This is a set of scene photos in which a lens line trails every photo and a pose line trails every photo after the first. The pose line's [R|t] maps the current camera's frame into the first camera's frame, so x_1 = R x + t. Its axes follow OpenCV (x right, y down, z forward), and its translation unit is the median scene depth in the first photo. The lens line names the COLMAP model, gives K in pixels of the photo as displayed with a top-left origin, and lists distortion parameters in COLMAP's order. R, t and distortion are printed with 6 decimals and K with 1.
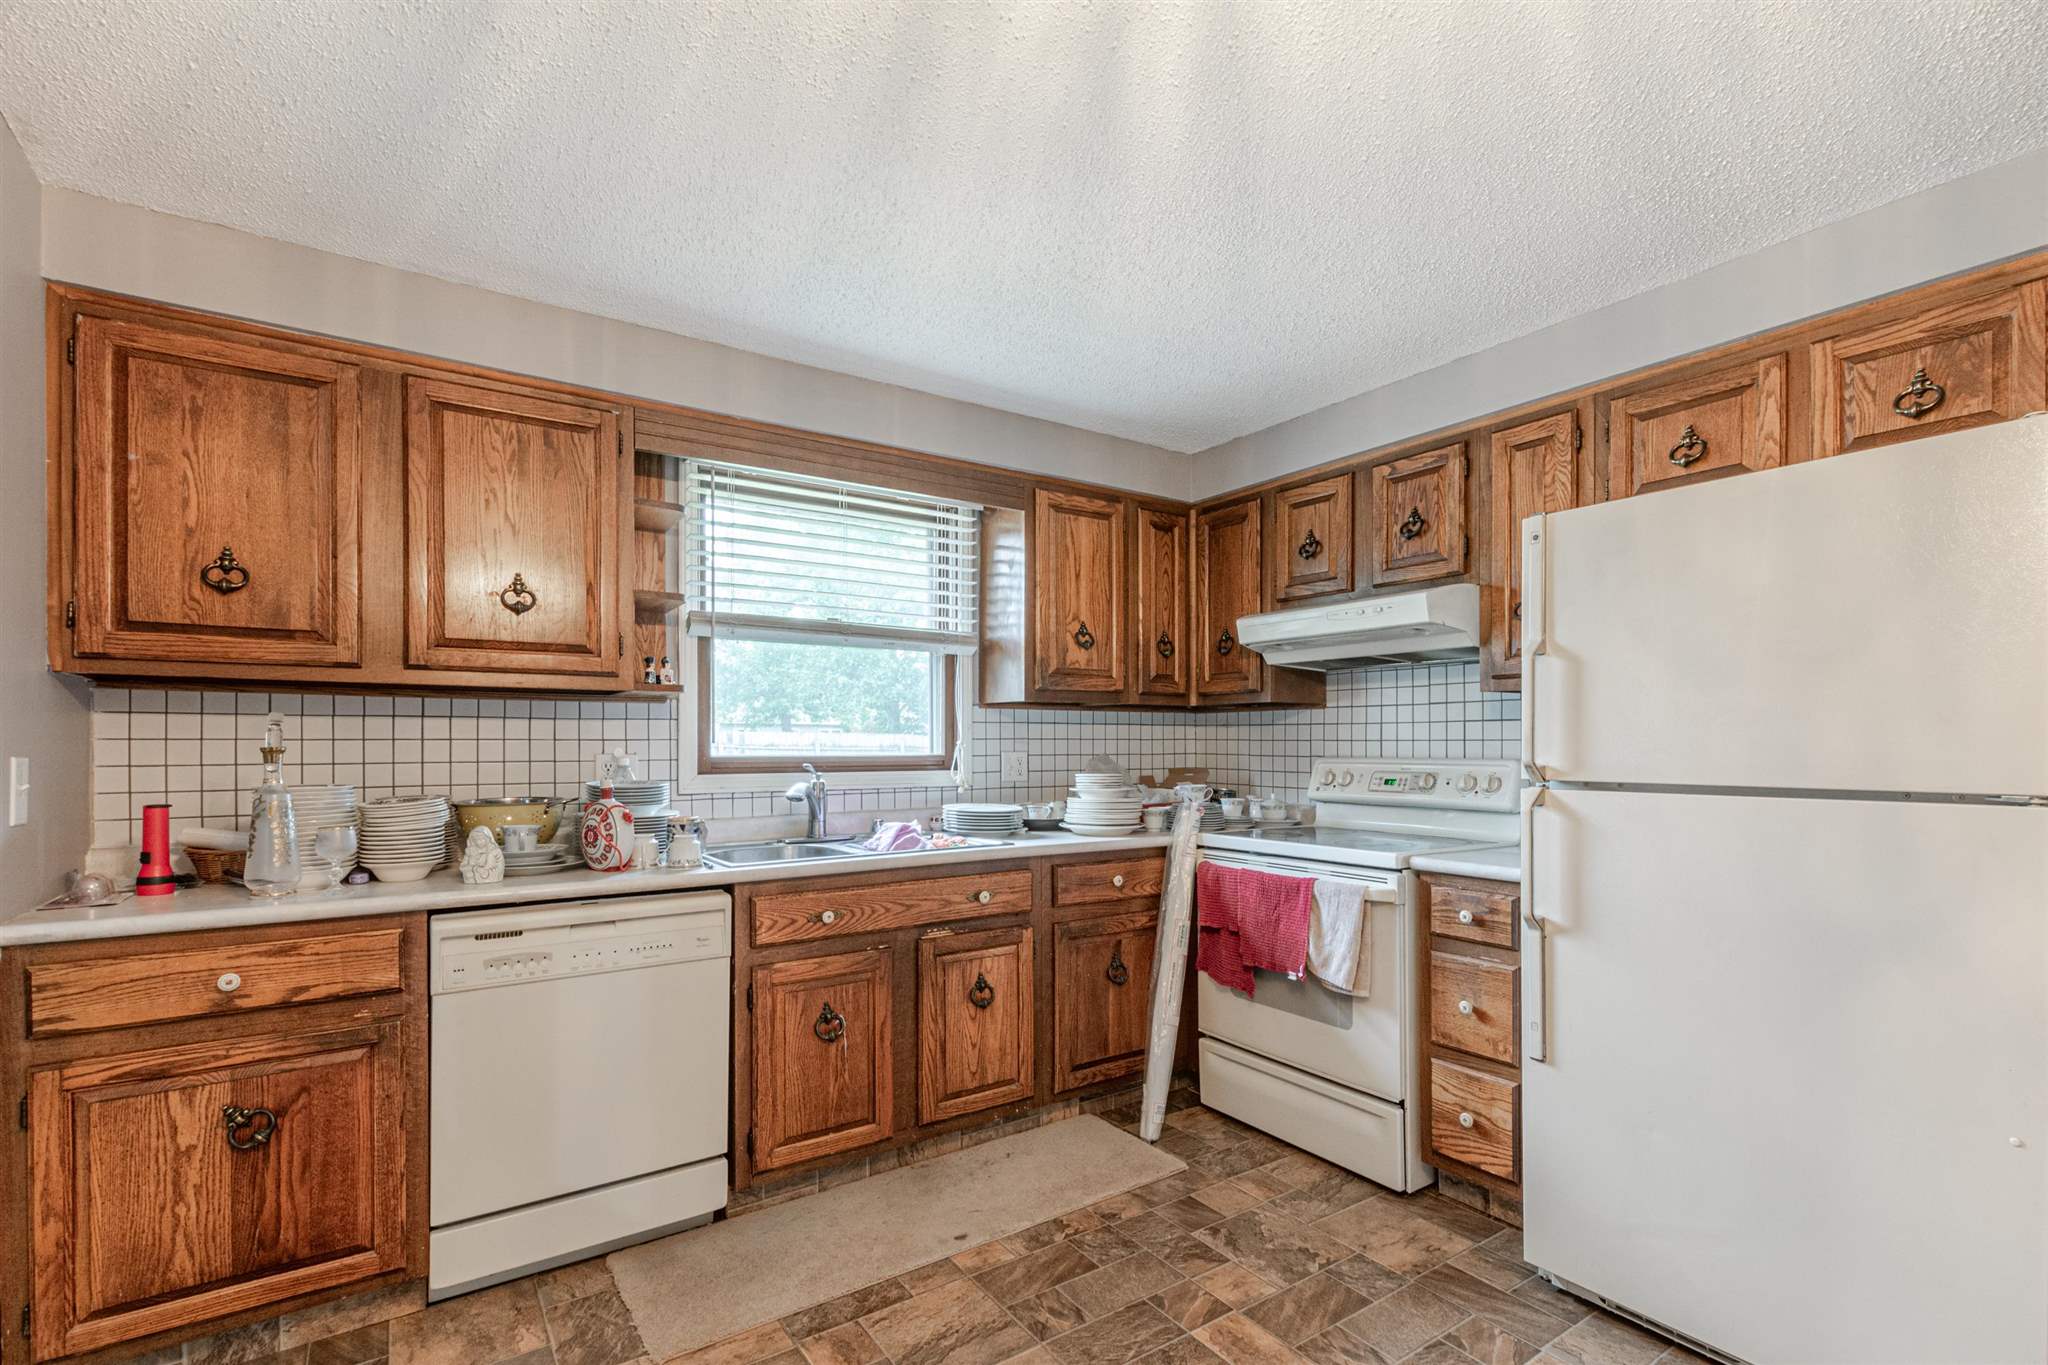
lens RADIAL K [[920.7, 0, 1047.1], [0, 920.7, 745.4], [0, 0, 1]] dist [0.015193, -0.005511]
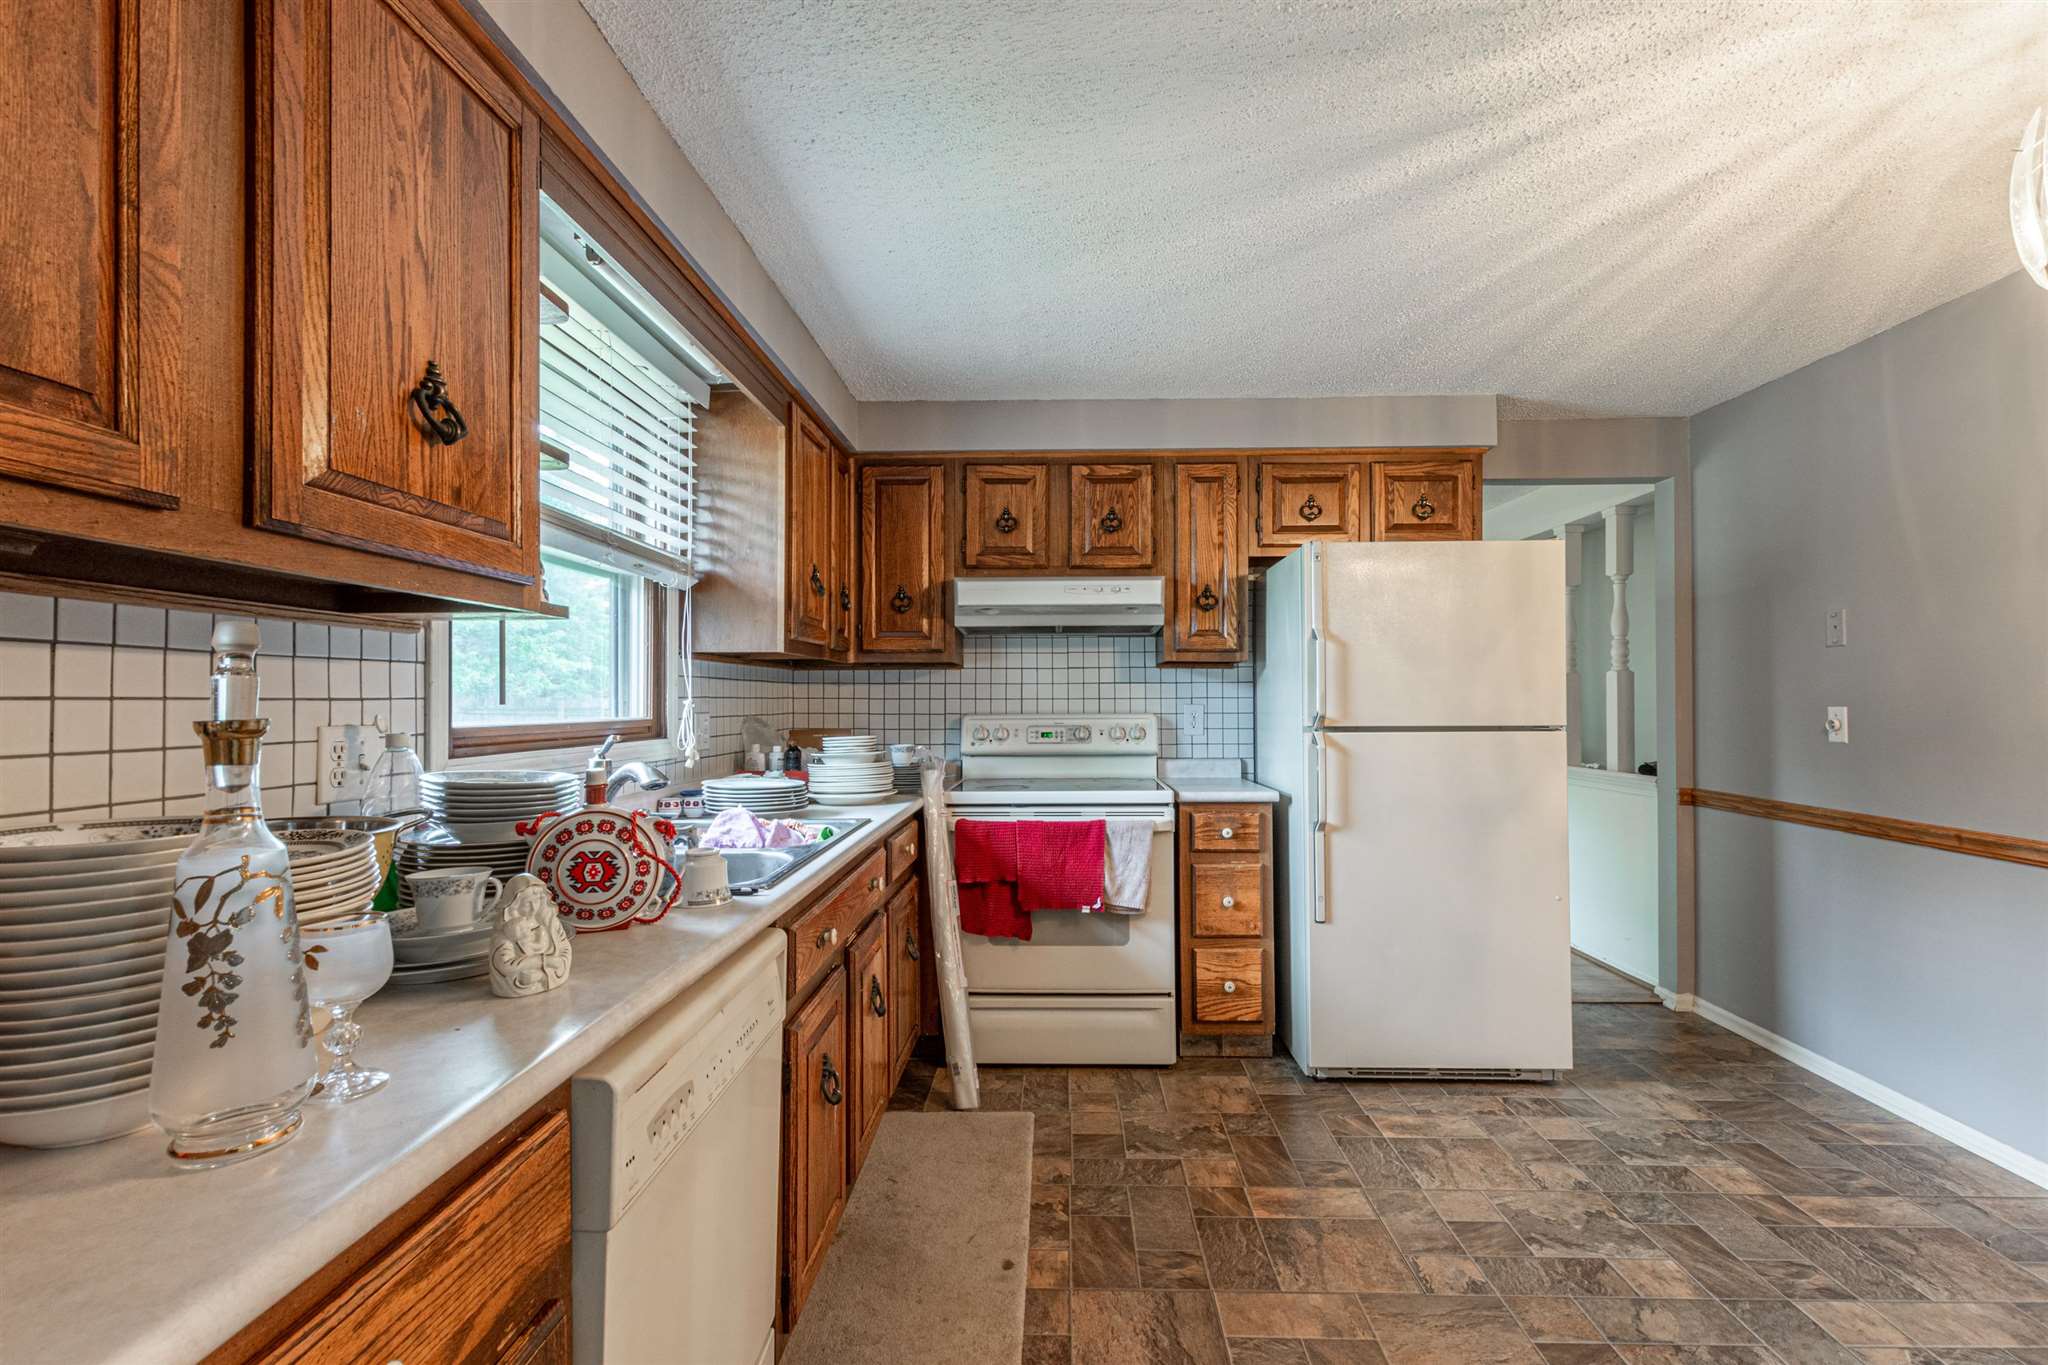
lens RADIAL K [[920.7, 0, 1028.4], [0, 920.7, 695.5], [0, 0, 1]] dist [0.015193, -0.005511]
pose [[0.593157, 0.001919, 0.805084, -0.690602], [0.004747, 0.999971, -0.005881, -0.003608], [-0.805072, 0.007310, 0.593131, 0.399901]]
